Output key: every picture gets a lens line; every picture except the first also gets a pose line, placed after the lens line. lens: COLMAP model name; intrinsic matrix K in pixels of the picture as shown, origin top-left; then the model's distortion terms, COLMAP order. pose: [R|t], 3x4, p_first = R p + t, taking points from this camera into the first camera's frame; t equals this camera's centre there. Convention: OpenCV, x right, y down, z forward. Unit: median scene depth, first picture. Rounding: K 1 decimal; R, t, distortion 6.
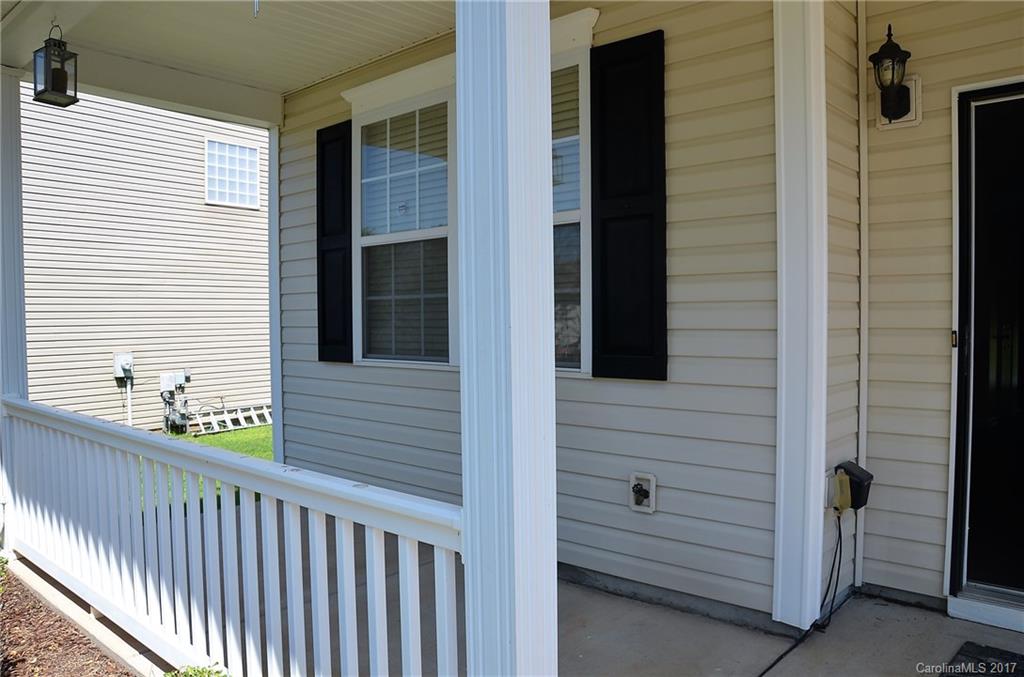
lens RADIAL K [[795.0, 0, 512.0], [0, 795.0, 338.5], [0, 0, 1]] dist [-0.113218, -0.000441]
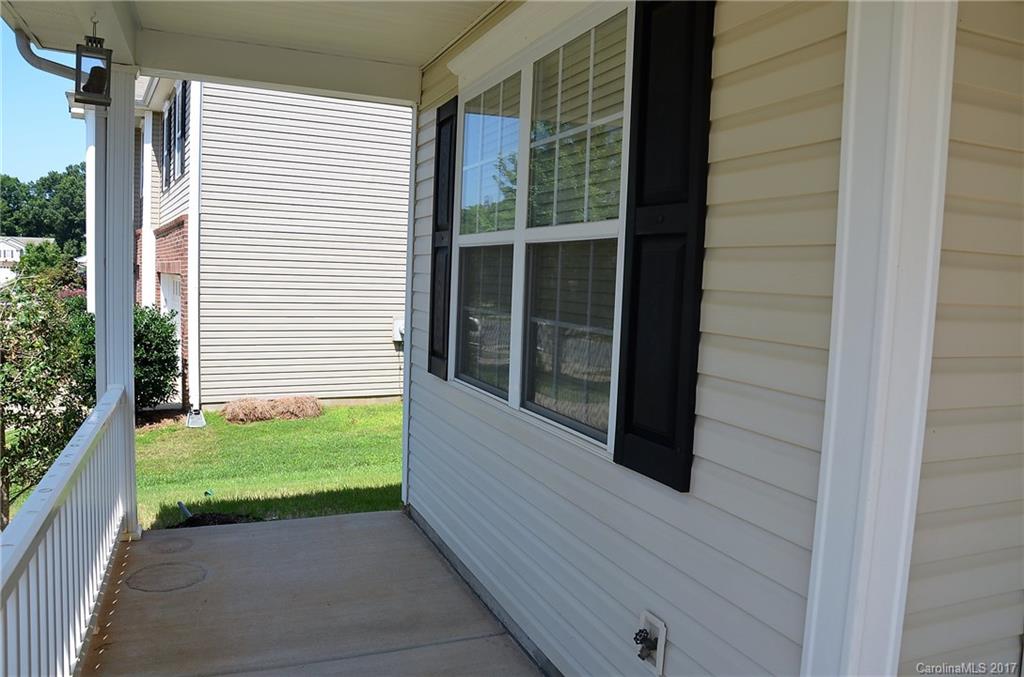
lens RADIAL K [[795.0, 0, 512.0], [0, 795.0, 338.5], [0, 0, 1]] dist [-0.113218, -0.000441]
pose [[0.893928, 0.075909, -0.441735, 0.244279], [-0.051664, 0.996436, 0.066680, -0.077651], [0.445222, -0.036785, 0.894664, 0.260349]]
